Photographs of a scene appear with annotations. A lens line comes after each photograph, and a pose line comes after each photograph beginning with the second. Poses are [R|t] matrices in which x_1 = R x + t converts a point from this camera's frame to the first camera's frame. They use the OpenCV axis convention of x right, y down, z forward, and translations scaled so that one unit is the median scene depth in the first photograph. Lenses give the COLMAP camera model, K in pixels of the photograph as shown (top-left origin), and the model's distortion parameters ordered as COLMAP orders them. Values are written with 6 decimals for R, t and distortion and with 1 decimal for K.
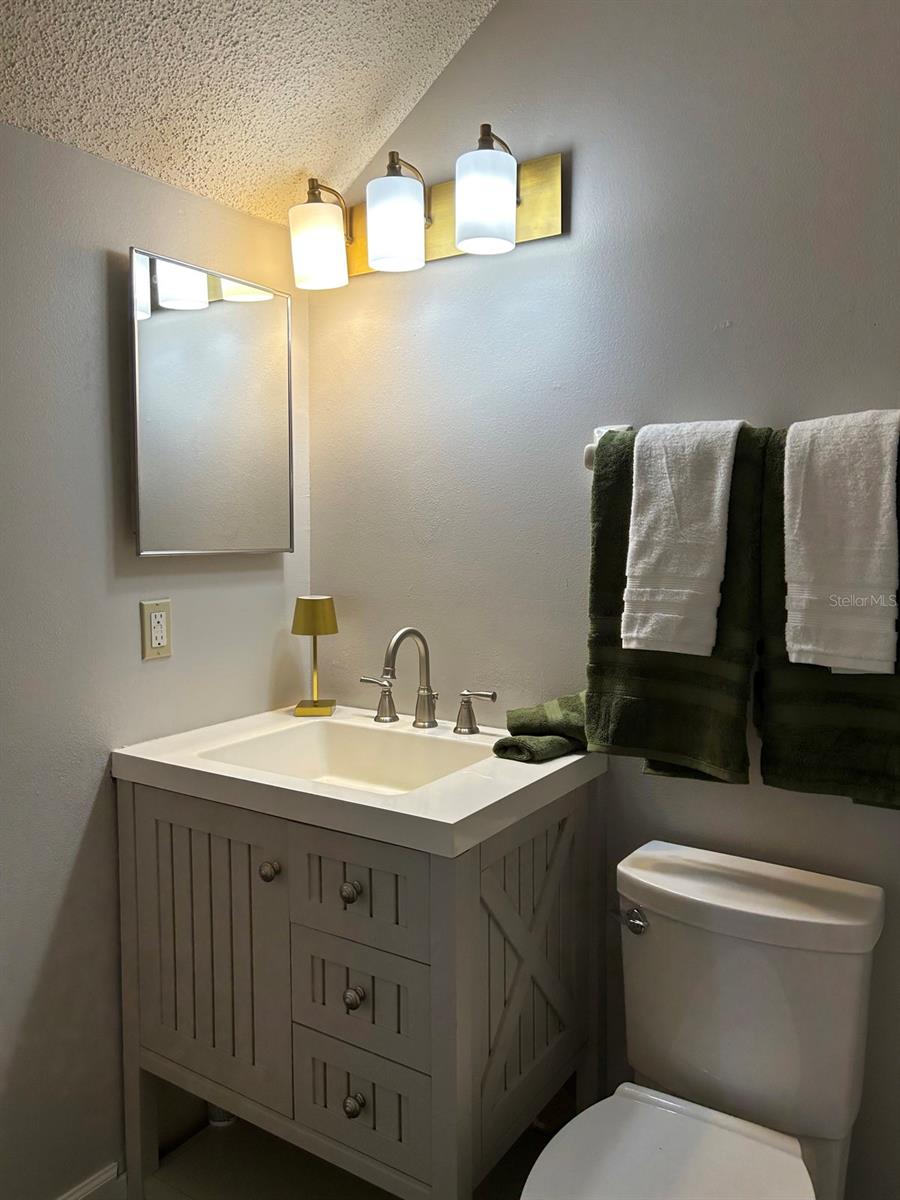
lens RADIAL K [[890.8, 0, 452.5], [0, 890.8, 598.1], [0, 0, 1]] dist [0.027378, -0.032805]
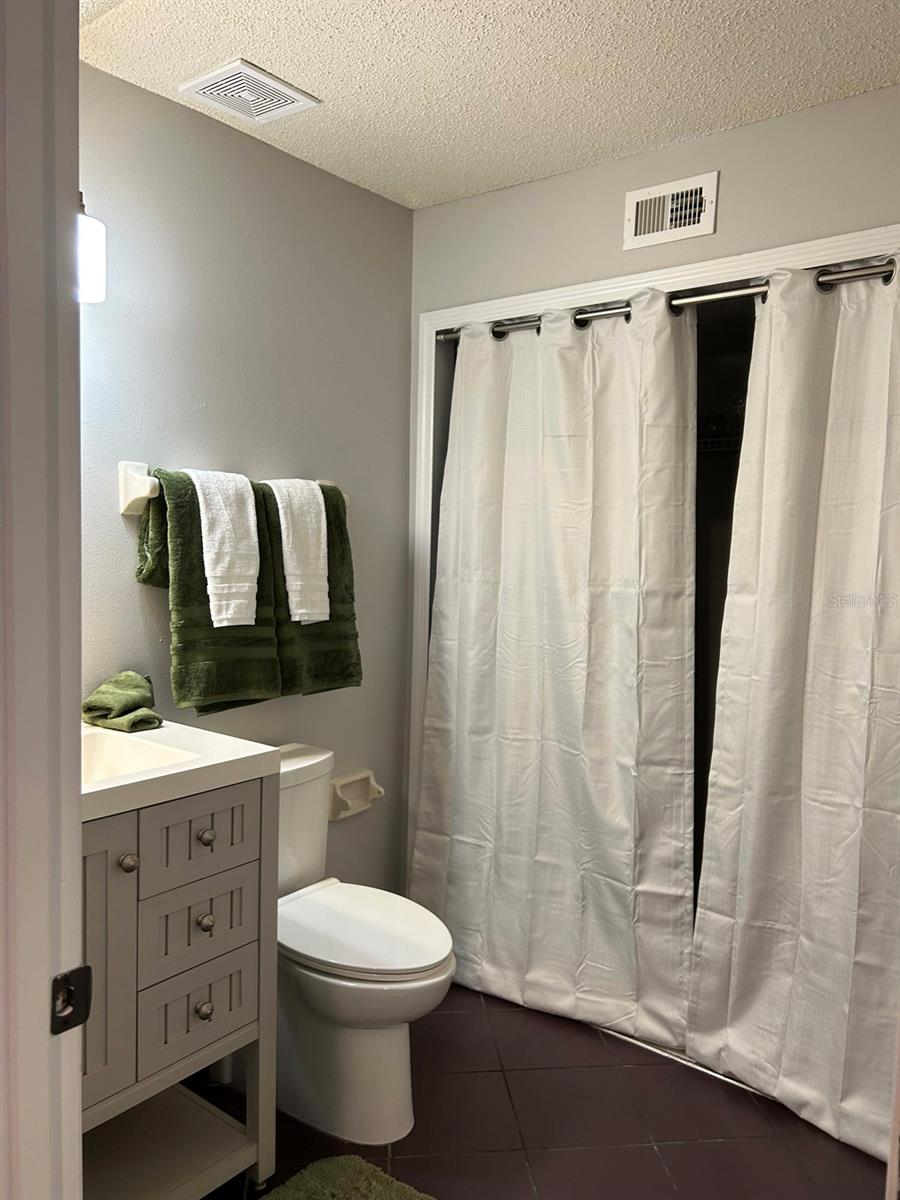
lens RADIAL K [[890.8, 0, 452.3], [0, 890.8, 600.6], [0, 0, 1]] dist [0.027378, -0.032805]
pose [[0.086098, -0.074811, 0.993474, -1.223227], [0.046647, 0.996386, 0.070988, -0.071928], [-0.995194, 0.040230, 0.089276, 0.500520]]
